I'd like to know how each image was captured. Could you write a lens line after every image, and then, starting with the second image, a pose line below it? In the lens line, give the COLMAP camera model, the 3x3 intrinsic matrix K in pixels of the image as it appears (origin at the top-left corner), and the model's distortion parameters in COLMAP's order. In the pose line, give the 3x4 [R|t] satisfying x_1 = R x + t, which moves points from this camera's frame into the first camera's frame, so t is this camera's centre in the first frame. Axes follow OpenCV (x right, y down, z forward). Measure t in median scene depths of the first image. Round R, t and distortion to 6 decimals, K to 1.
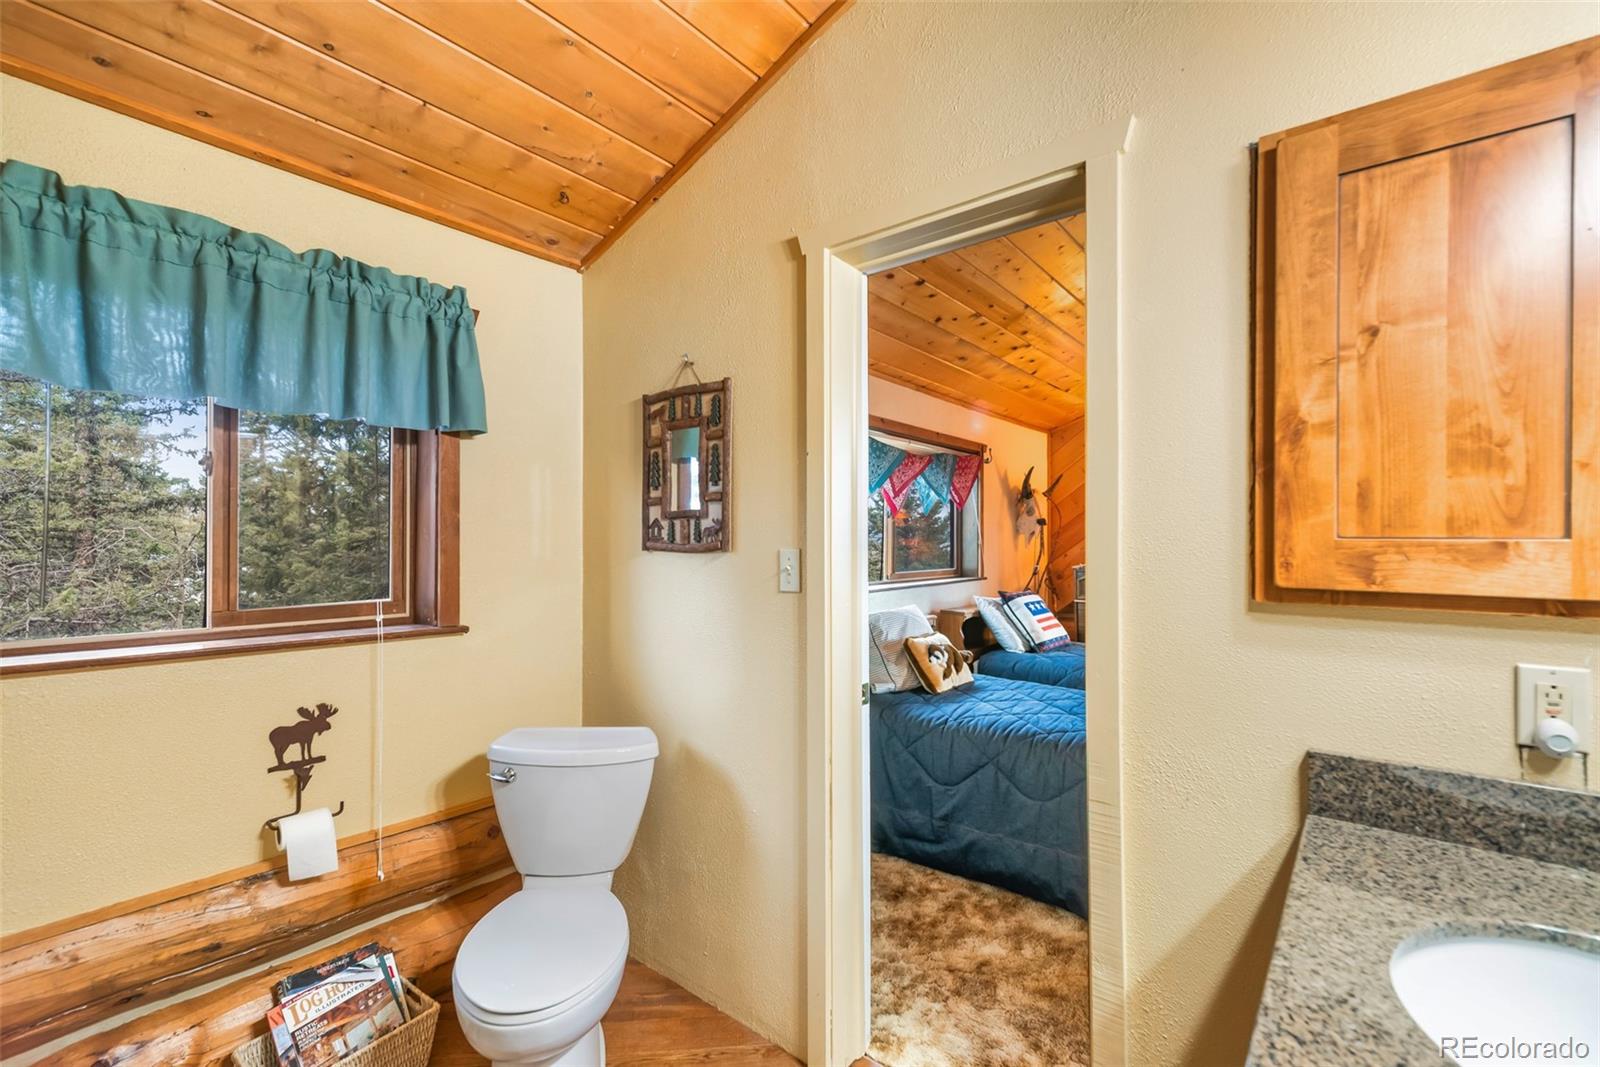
lens RADIAL K [[695.8, 0, 809.0], [0, 695.8, 540.4], [0, 0, 1]] dist [0.008640, 0.000317]
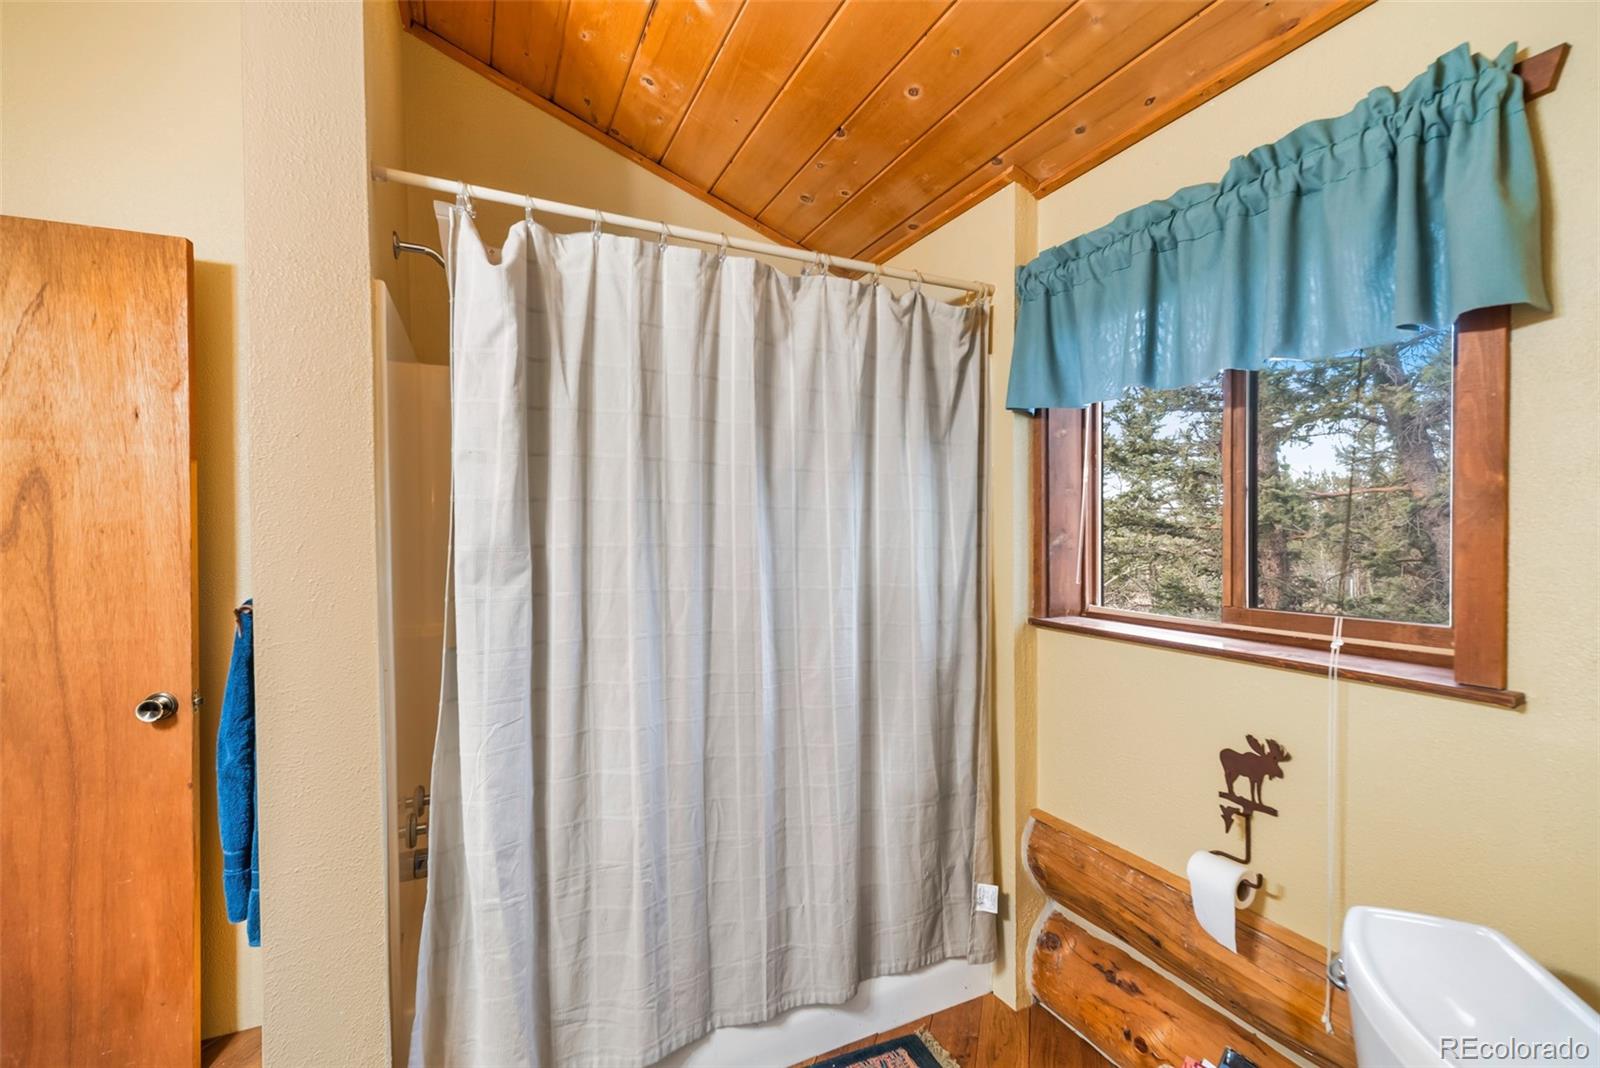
lens RADIAL K [[695.8, 0, 787.4], [0, 695.8, 538.4], [0, 0, 1]] dist [0.008640, 0.000317]
pose [[-0.435430, 0.006577, -0.900198, 0.192144], [0.006507, 0.999970, 0.004158, 0.003762], [0.900199, -0.004047, -0.435460, 0.717641]]
